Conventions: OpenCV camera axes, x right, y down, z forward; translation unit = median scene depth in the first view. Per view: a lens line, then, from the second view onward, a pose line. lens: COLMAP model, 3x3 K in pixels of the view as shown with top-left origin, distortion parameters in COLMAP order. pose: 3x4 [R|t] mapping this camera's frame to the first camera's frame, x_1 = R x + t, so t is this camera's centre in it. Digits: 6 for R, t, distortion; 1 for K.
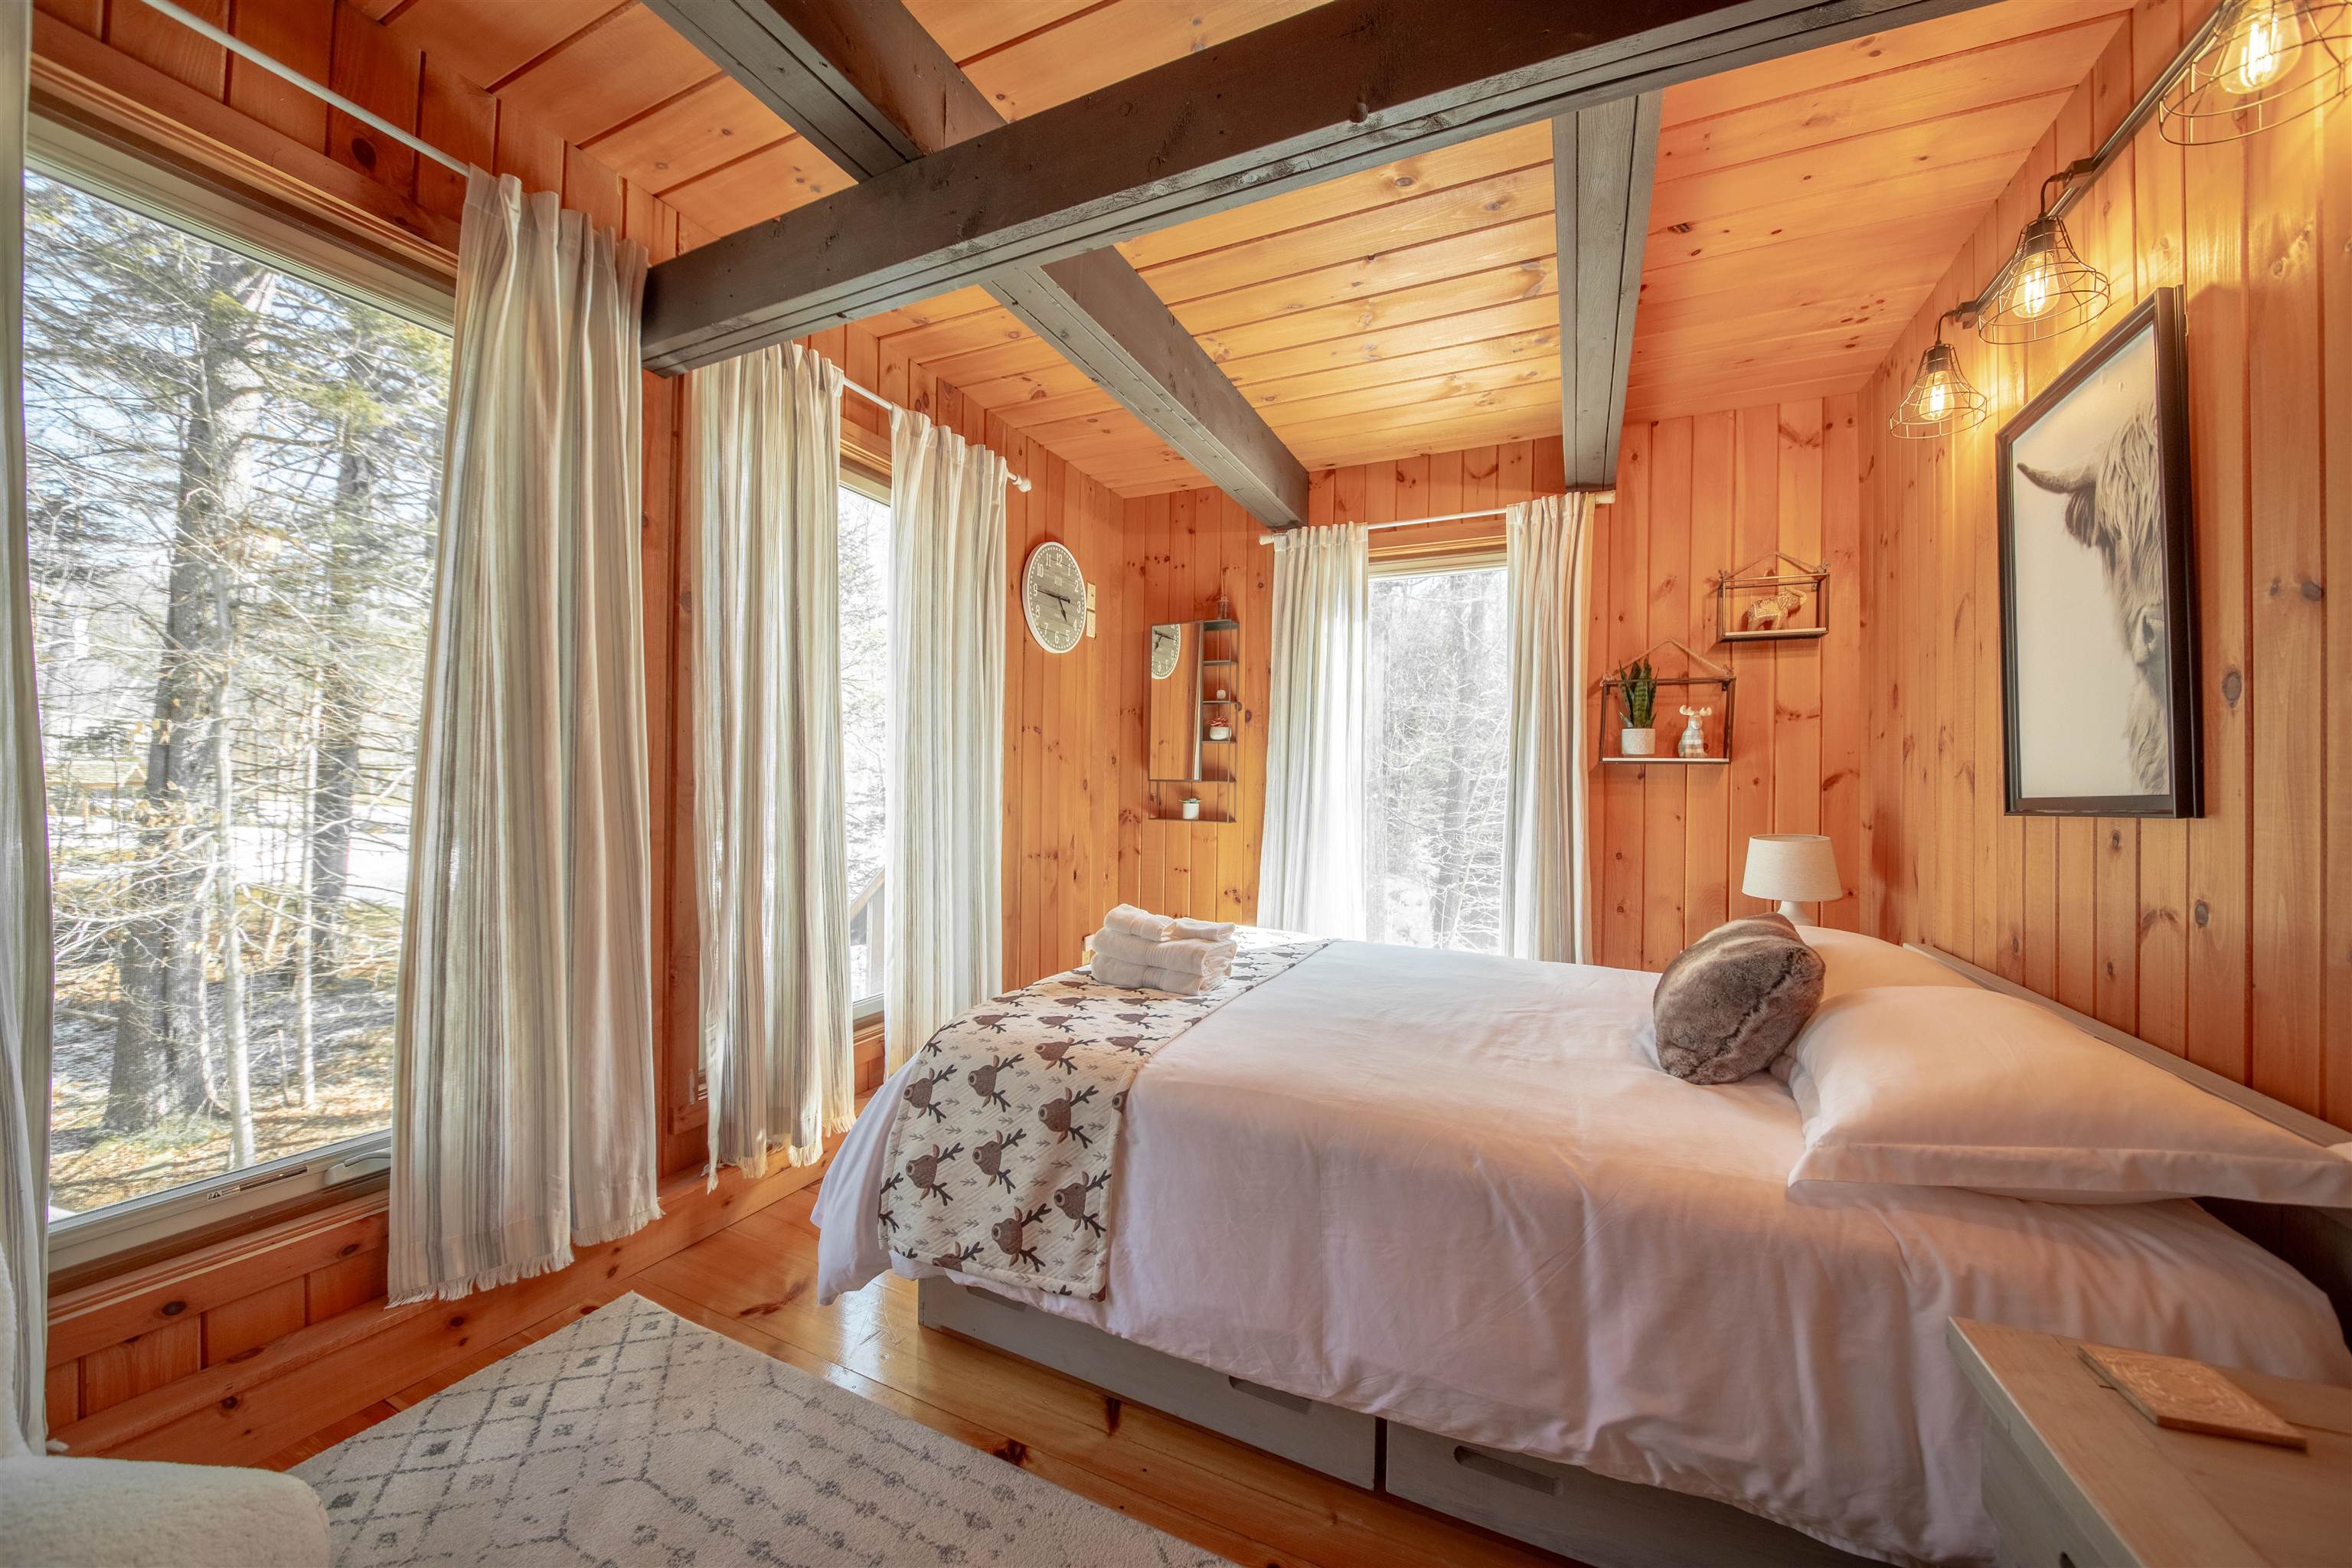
lens RADIAL K [[832.3, 0, 1174.1], [0, 832.3, 776.5], [0, 0, 1]] dist [-0.004764, -0.004374]
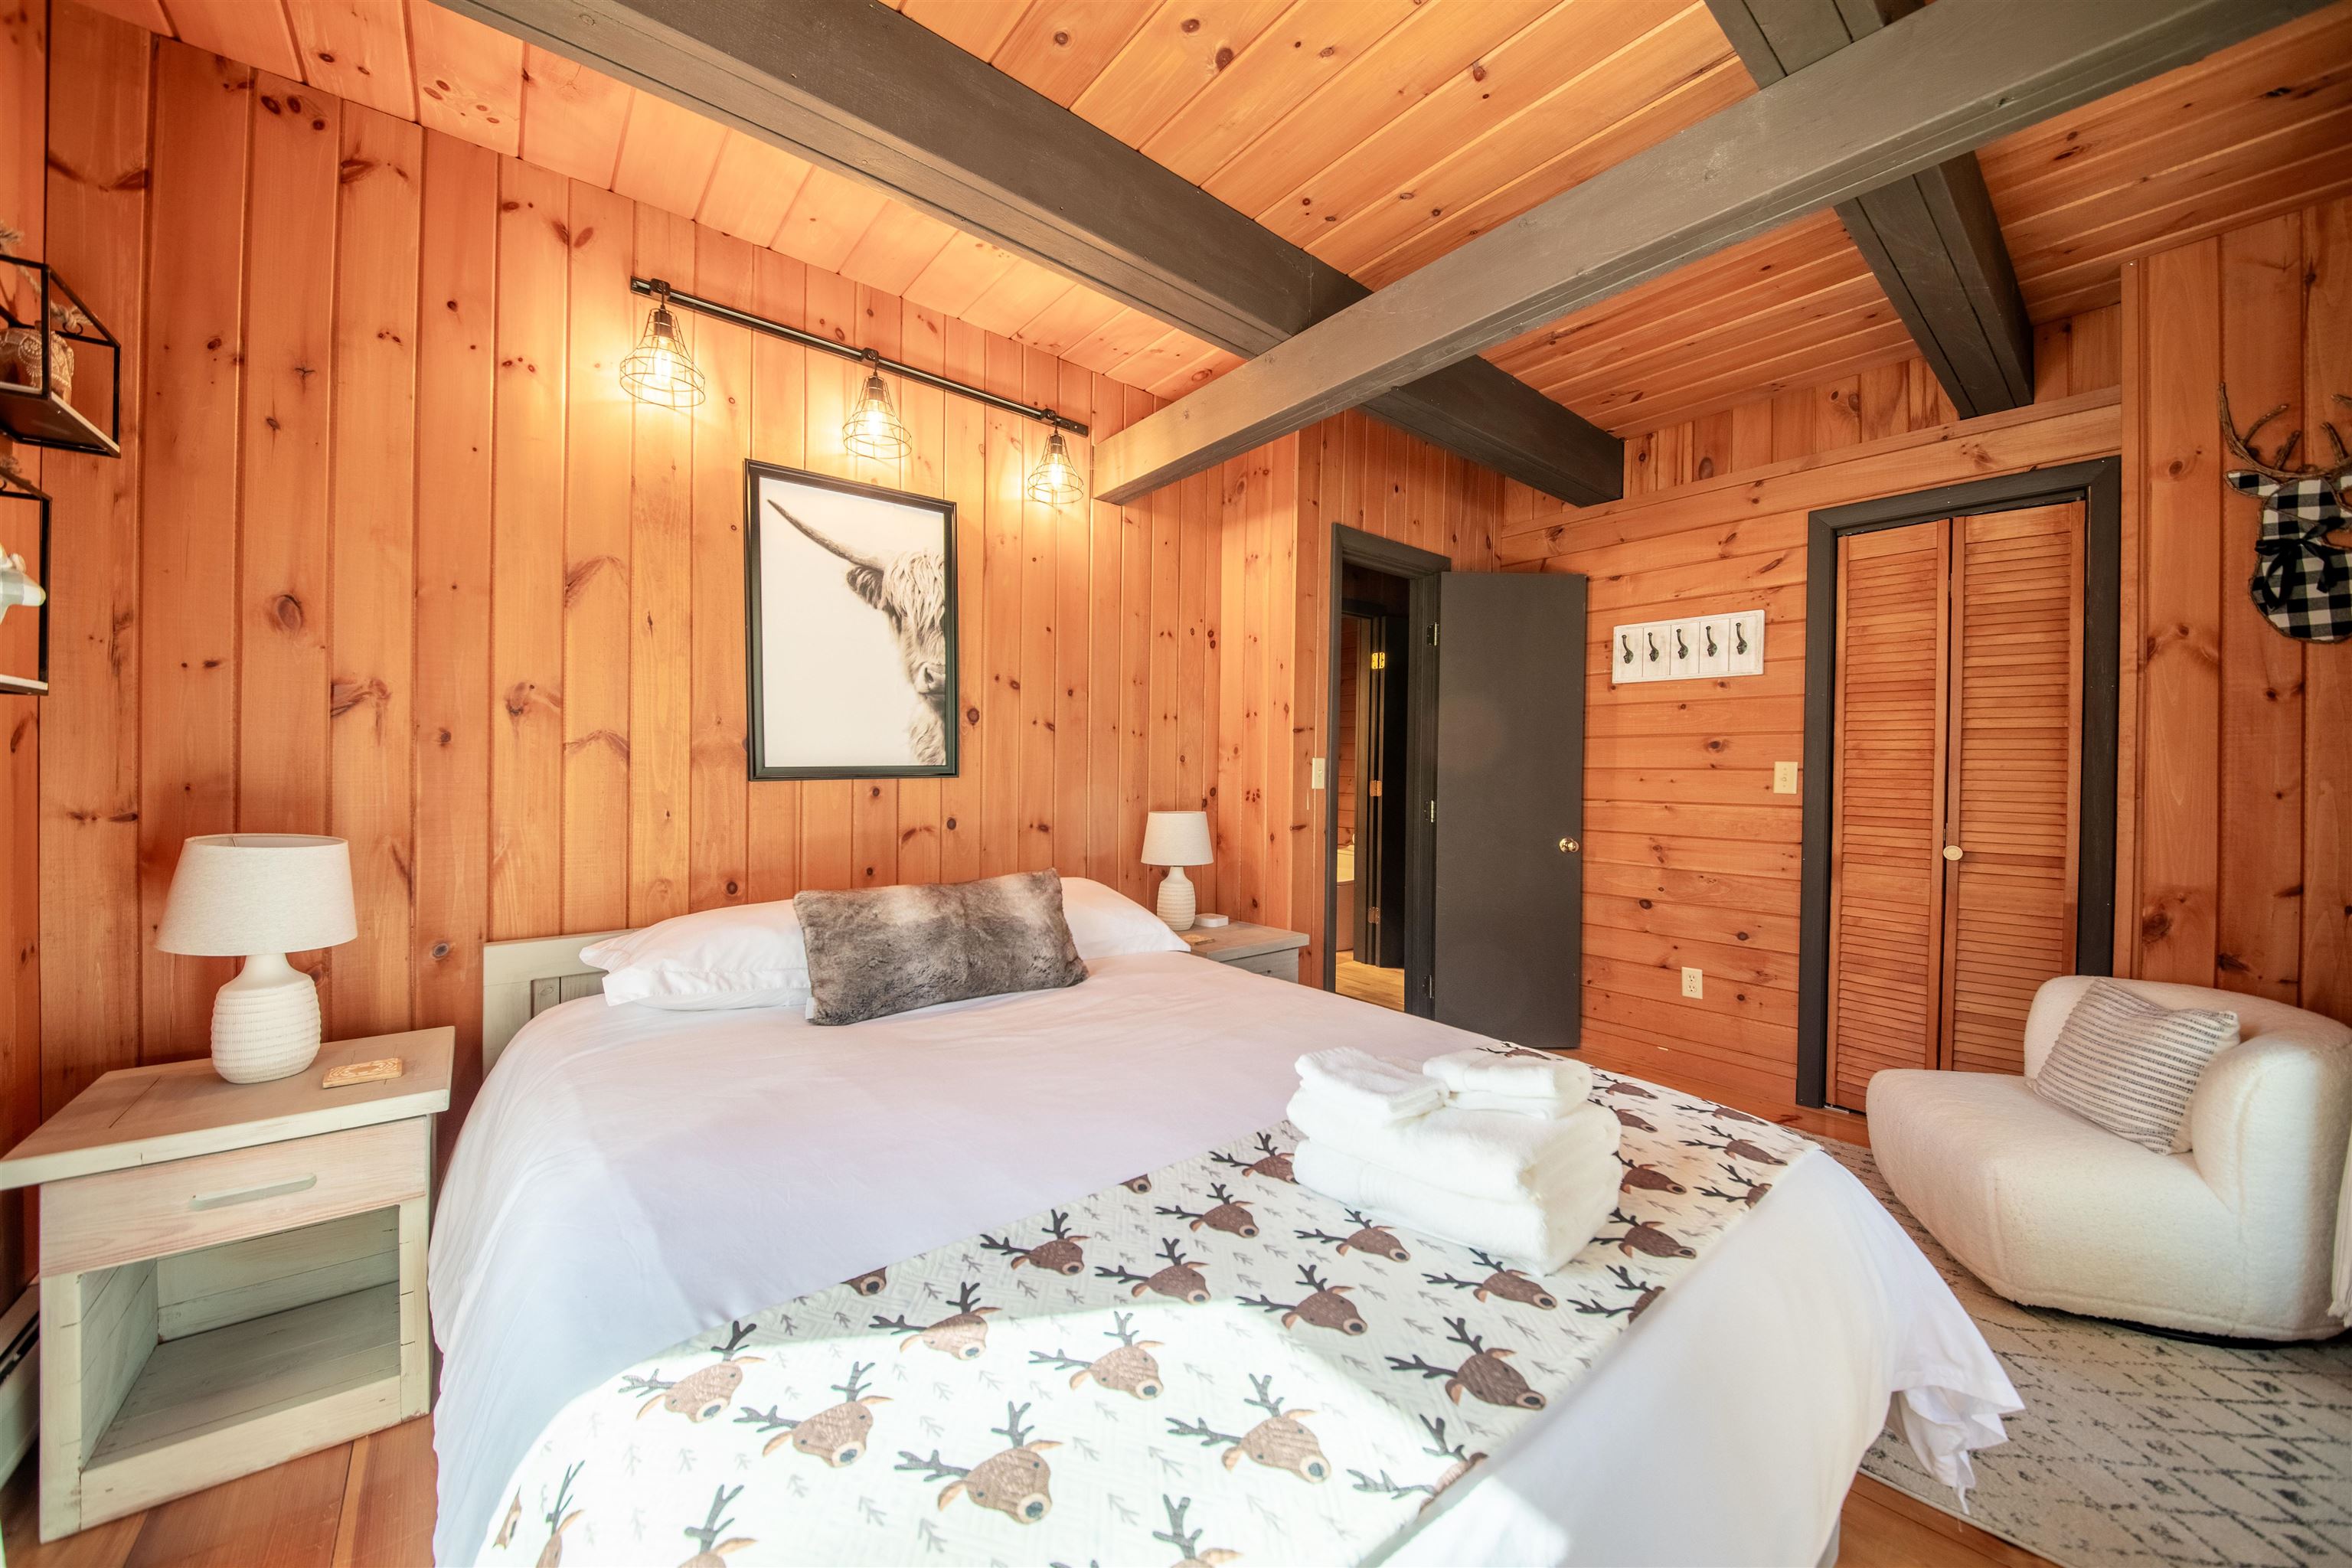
lens RADIAL K [[832.3, 0, 1180.5], [0, 832.3, 774.1], [0, 0, 1]] dist [-0.004764, -0.004374]
pose [[-0.903408, -0.032959, 0.427514, -0.120289], [-0.030561, 0.999455, 0.012473, 0.001323], [-0.427692, -0.001797, -0.903923, 2.300169]]
